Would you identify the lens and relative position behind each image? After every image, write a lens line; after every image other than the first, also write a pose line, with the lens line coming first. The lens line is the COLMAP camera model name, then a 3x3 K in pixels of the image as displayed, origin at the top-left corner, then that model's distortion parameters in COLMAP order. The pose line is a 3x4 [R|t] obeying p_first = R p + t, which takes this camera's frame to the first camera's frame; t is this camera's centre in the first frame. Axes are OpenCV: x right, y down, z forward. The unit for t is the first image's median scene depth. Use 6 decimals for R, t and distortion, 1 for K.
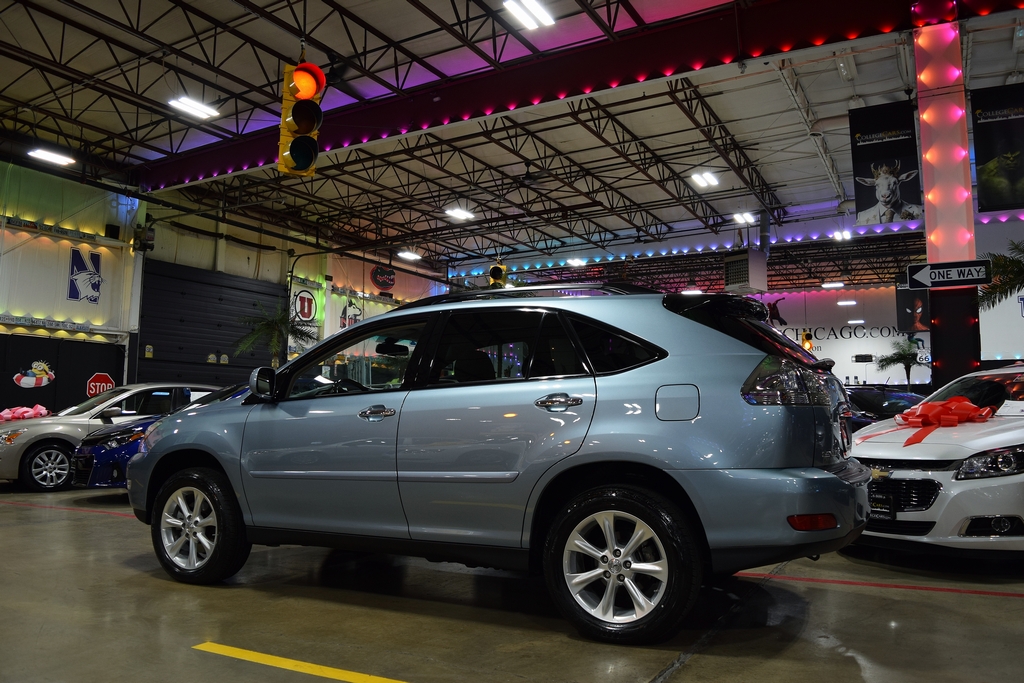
lens RADIAL K [[789.7, 0, 514.5], [0, 789.7, 341.6], [0, 0, 1]] dist [-0.098737, 0.027179]
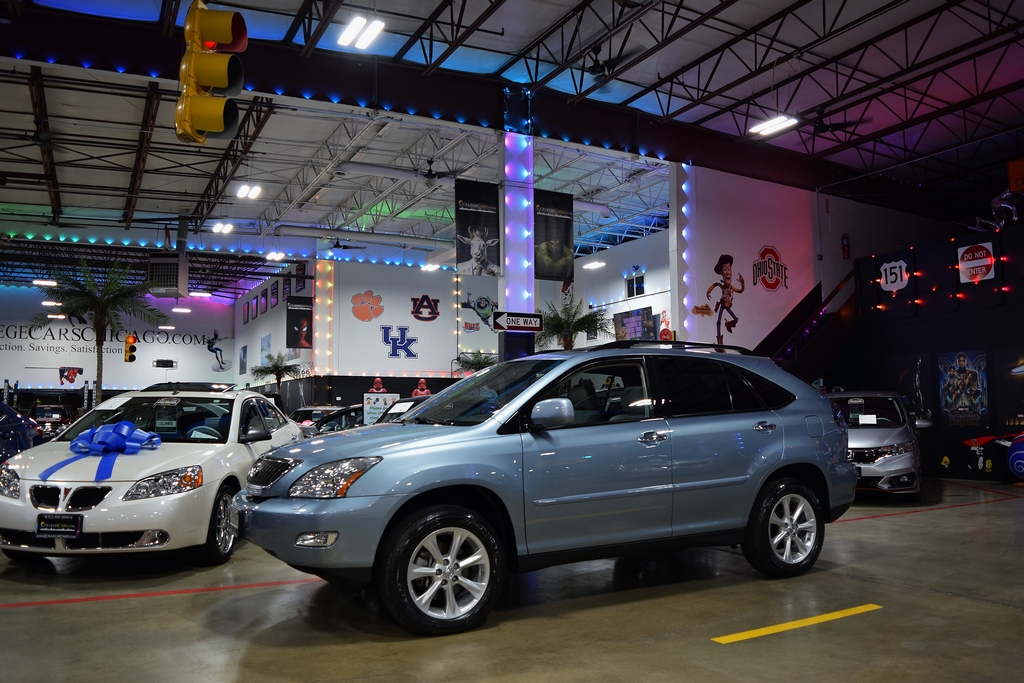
lens RADIAL K [[789.7, 0, 508.0], [0, 789.7, 341.3], [0, 0, 1]] dist [-0.098737, 0.027179]
pose [[0.565608, 0.070708, 0.821637, -0.346077], [-0.069086, 0.996878, -0.038230, 0.000805], [-0.821775, -0.035140, 0.568727, 0.130835]]
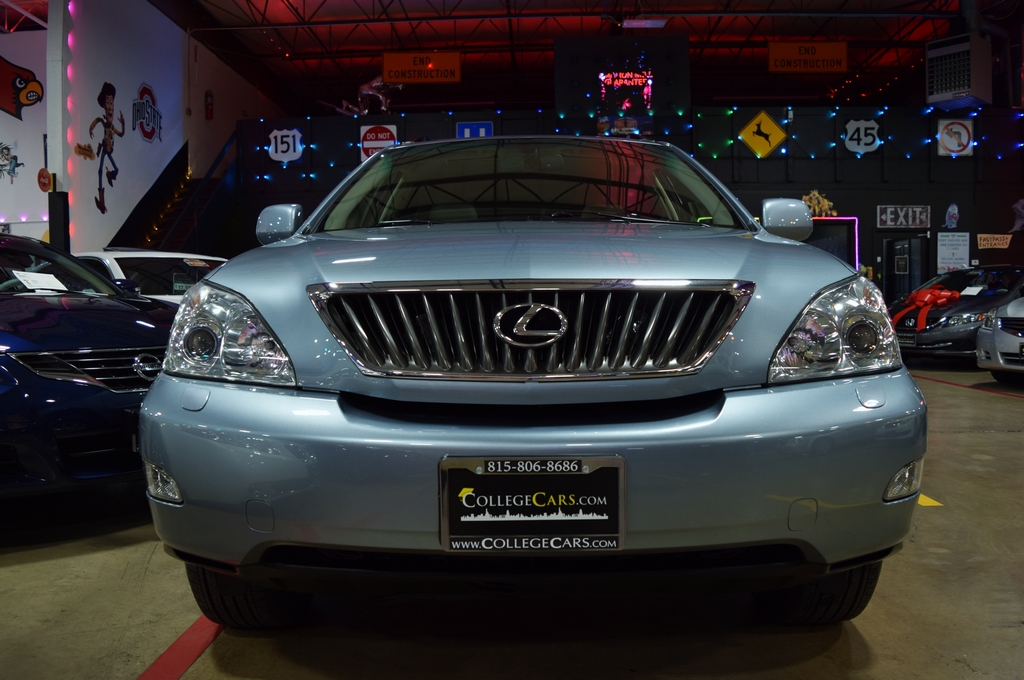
lens RADIAL K [[789.7, 0, 529.6], [0, 789.7, 334.7], [0, 0, 1]] dist [-0.098737, 0.027179]
pose [[-0.455907, -0.032231, 0.889444, -0.229019], [-0.066834, 0.997762, 0.001899, 0.046596], [-0.887515, -0.058579, -0.457041, 0.426132]]
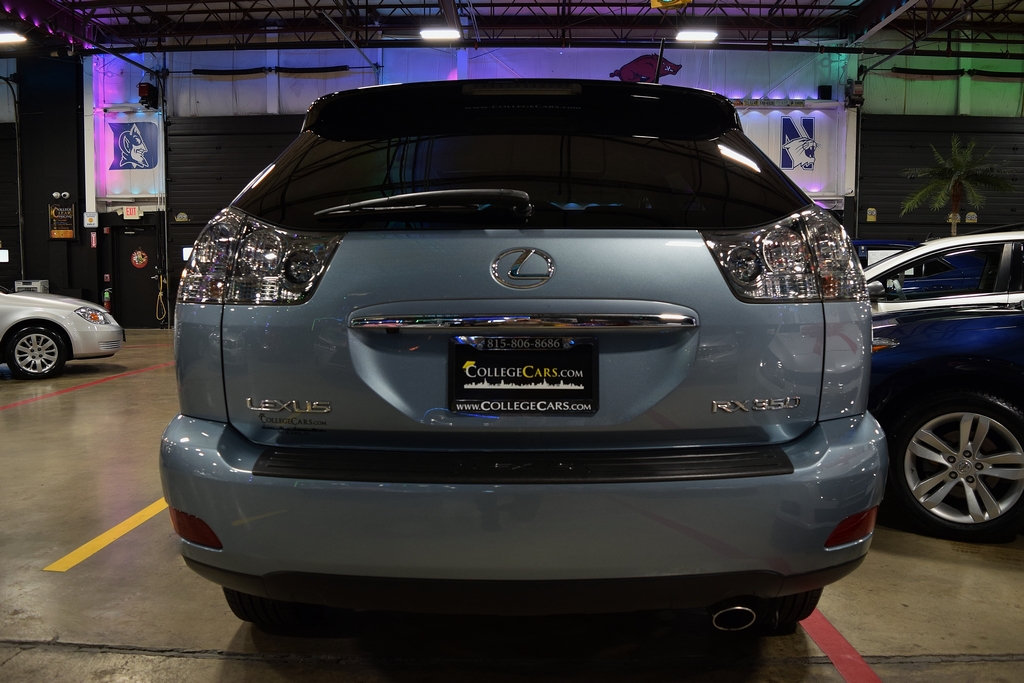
lens RADIAL K [[789.7, 0, 493.2], [0, 789.7, 333.6], [0, 0, 1]] dist [-0.098737, 0.027179]
pose [[0.441868, 0.066496, -0.894612, 0.192726], [0.081387, 0.990165, 0.113797, 0.013621], [0.893381, -0.123093, 0.432110, 0.191650]]
